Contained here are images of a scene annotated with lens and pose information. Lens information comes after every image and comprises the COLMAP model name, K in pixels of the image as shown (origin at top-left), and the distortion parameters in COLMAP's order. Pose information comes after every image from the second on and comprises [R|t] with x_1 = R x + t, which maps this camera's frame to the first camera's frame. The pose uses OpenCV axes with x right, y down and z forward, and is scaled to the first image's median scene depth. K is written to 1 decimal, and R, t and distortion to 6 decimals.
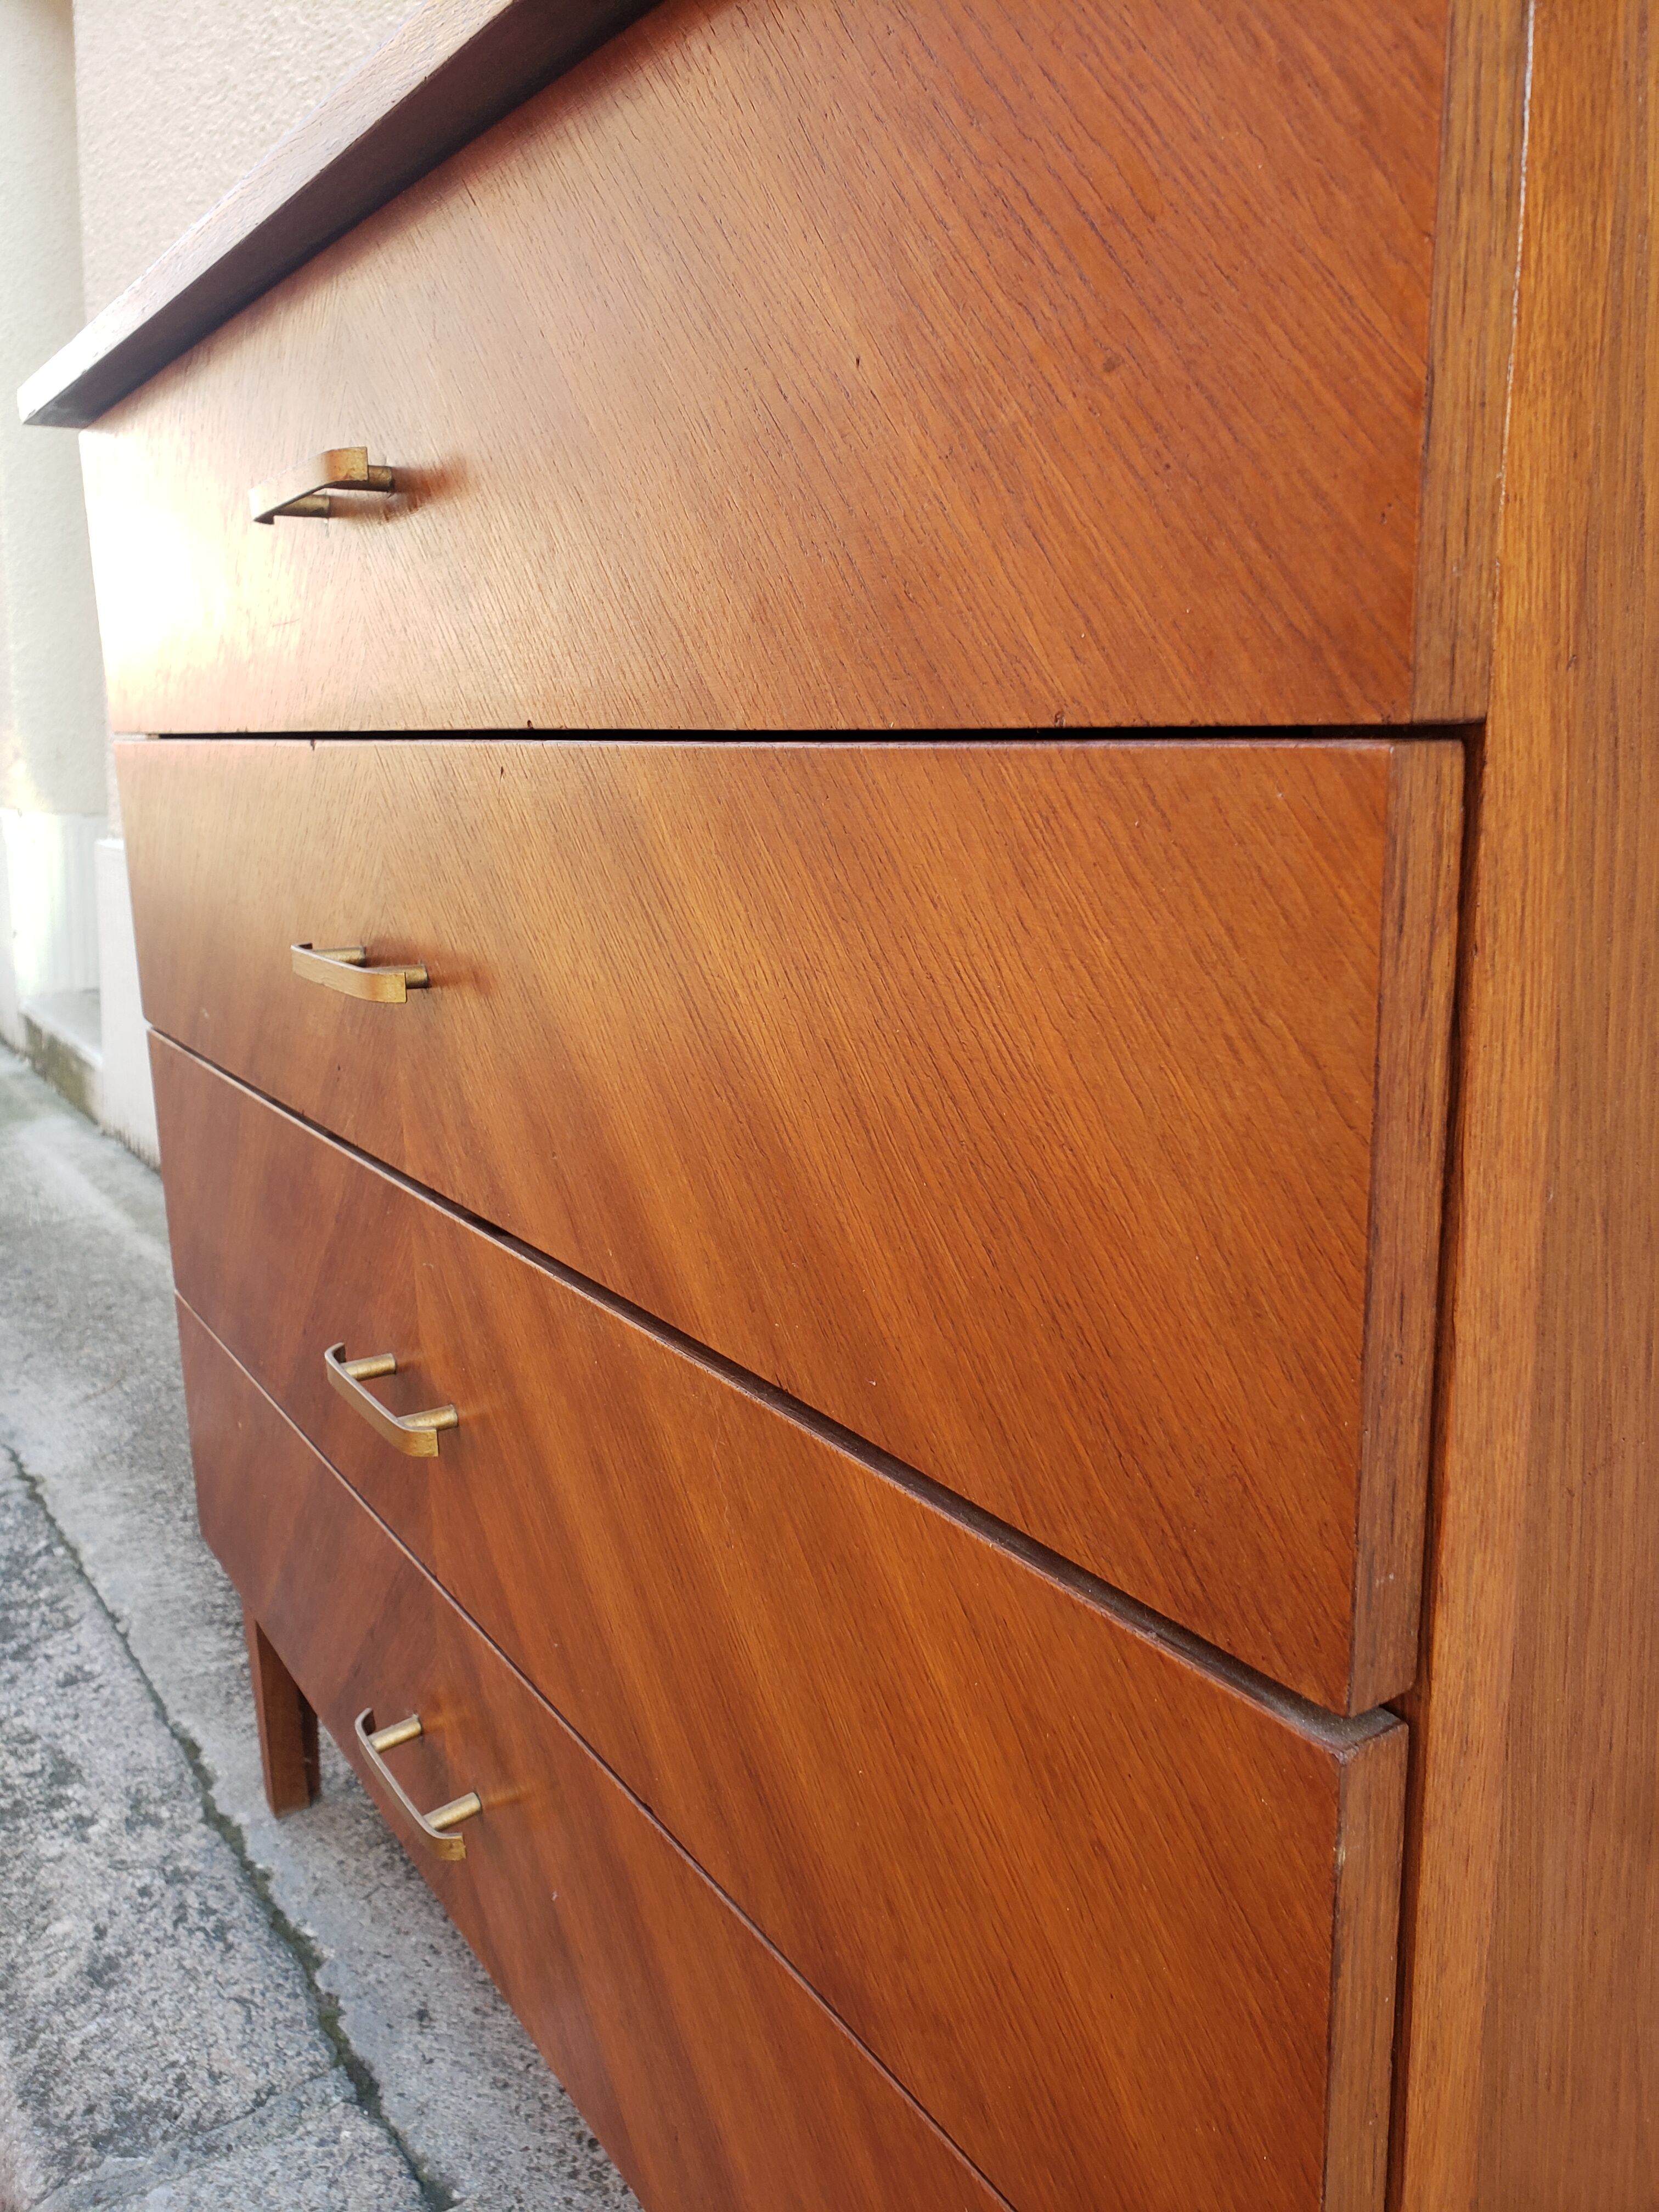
lens RADIAL K [[1659.5, 0, 855.4], [0, 1659.5, 906.2], [0, 0, 1]] dist [0.012227, -0.017621]
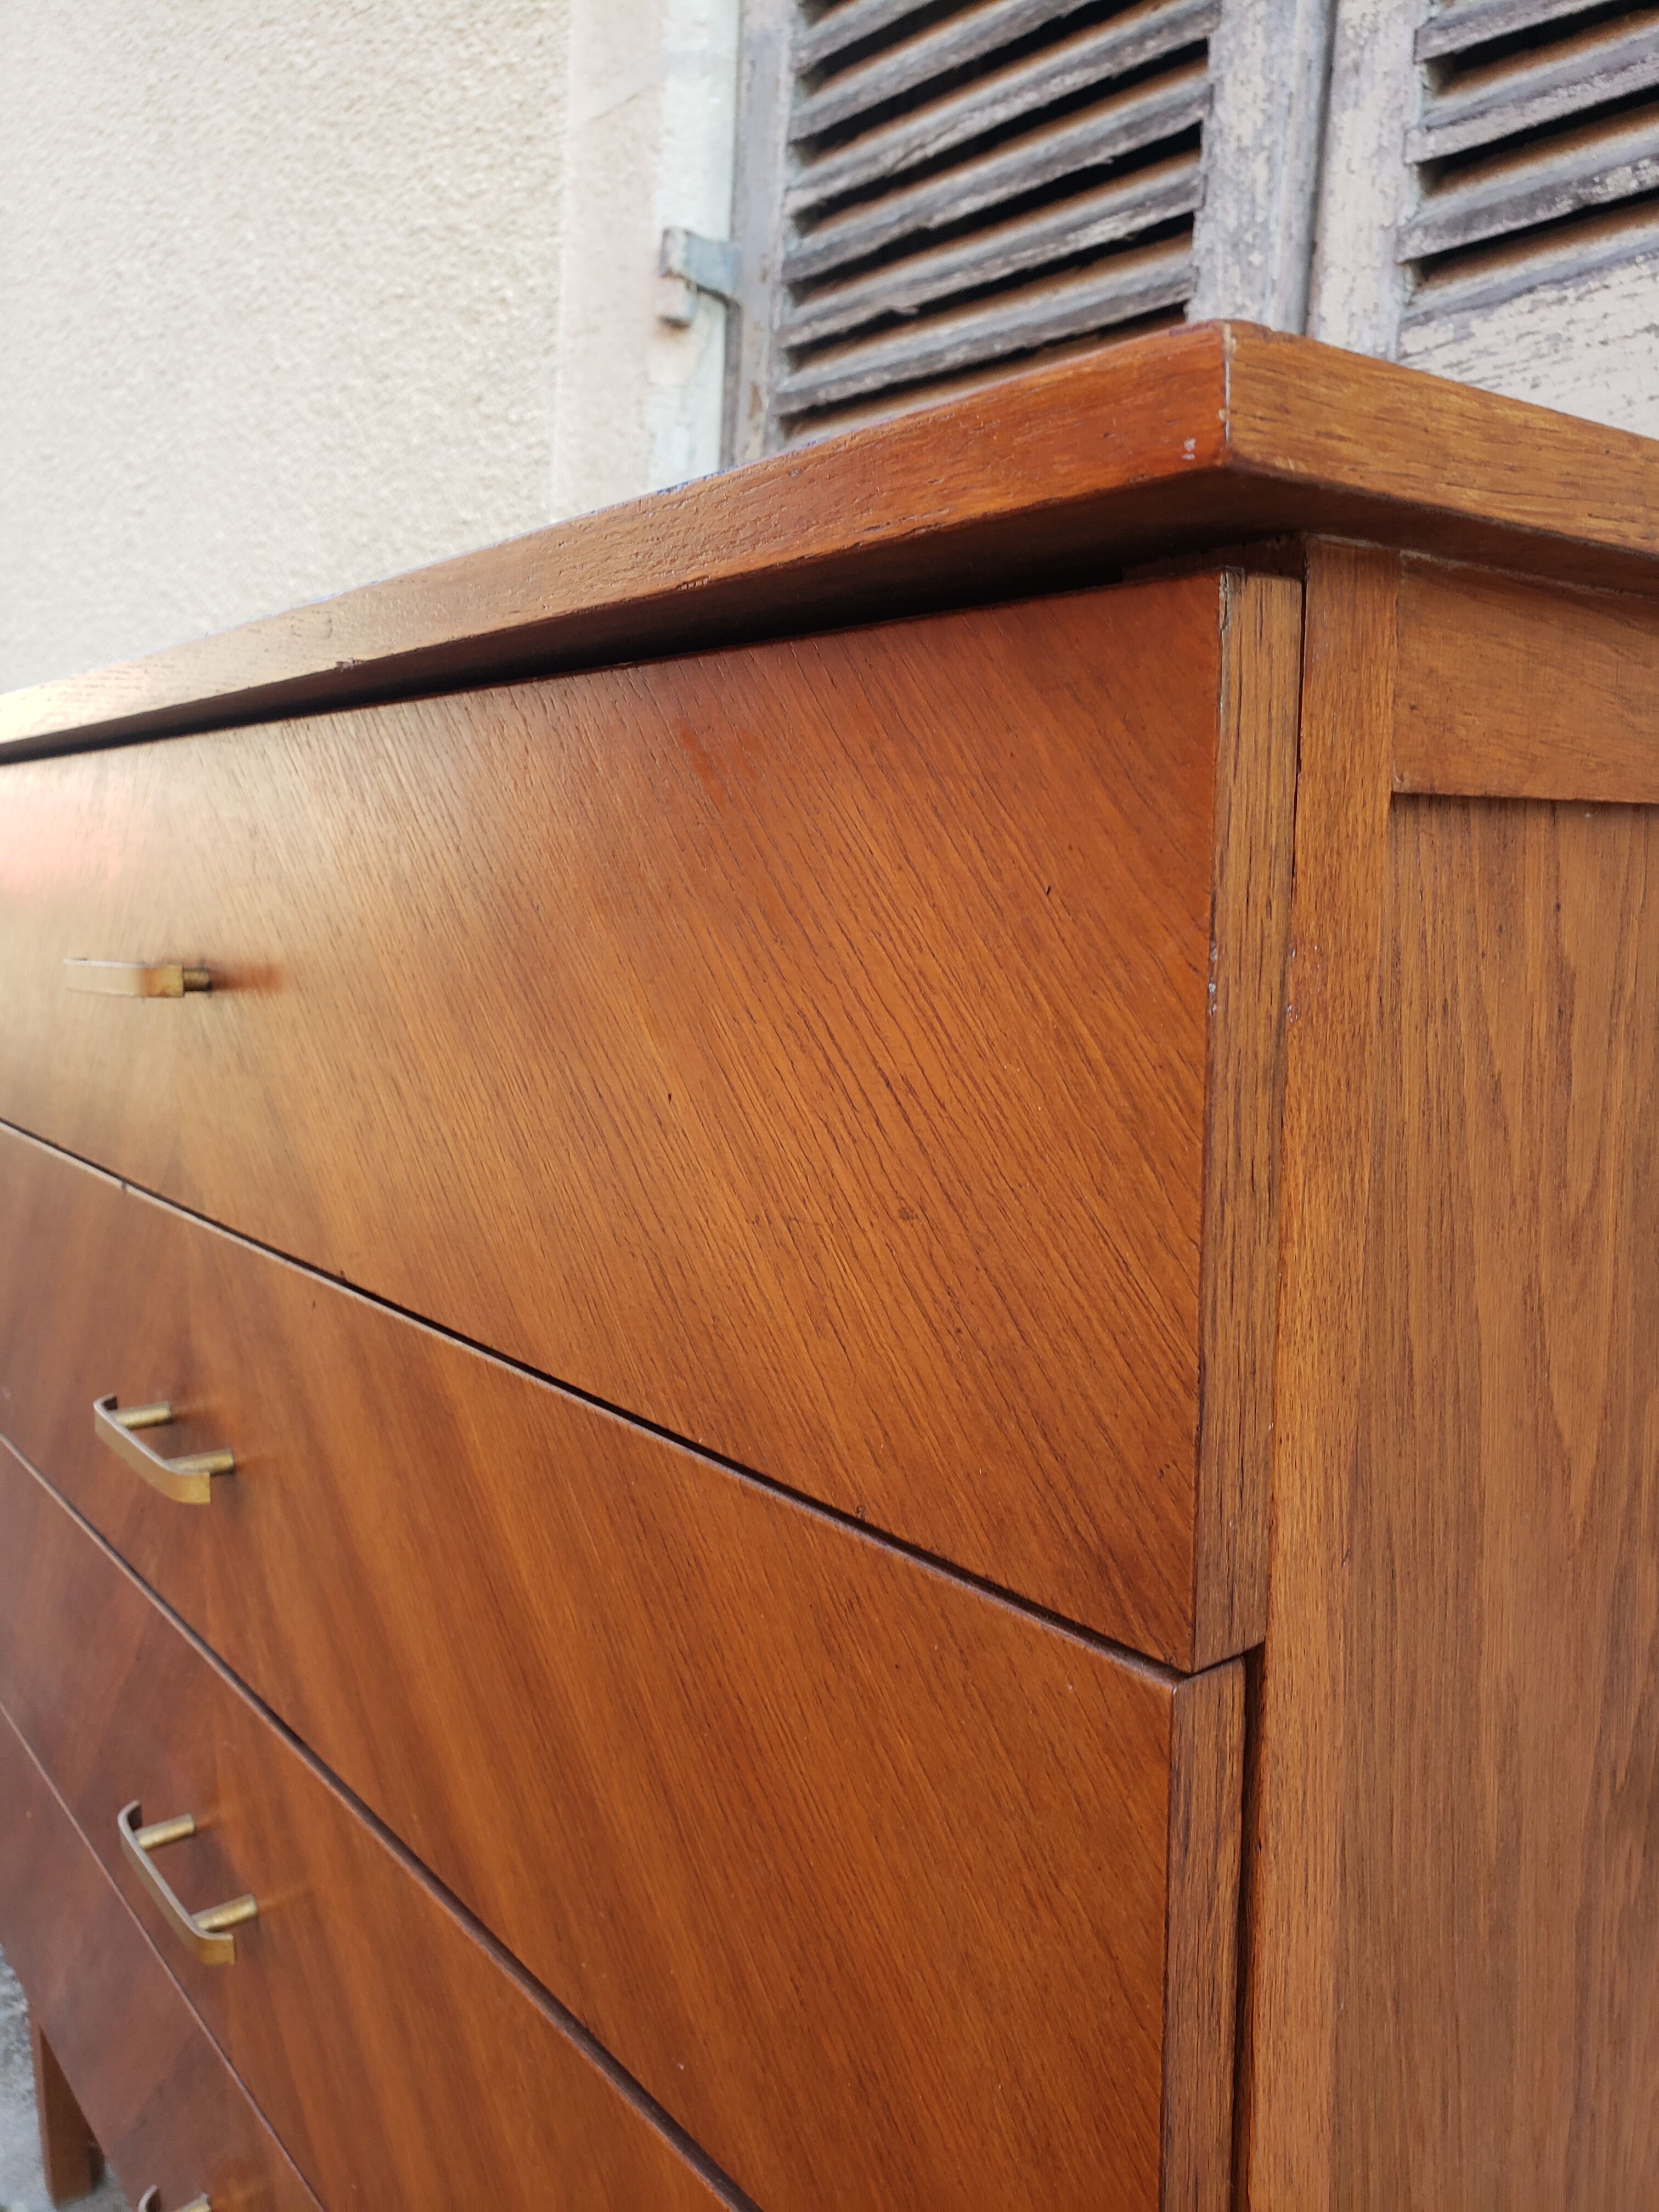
lens RADIAL K [[1659.5, 0, 856.4], [0, 1659.5, 1000.6], [0, 0, 1]] dist [0.012227, -0.017621]
pose [[0.995647, 0.006800, 0.092957, 0.026543], [0.000158, 0.997211, -0.074631, -0.380904], [-0.093205, 0.074321, 0.992869, -0.024525]]
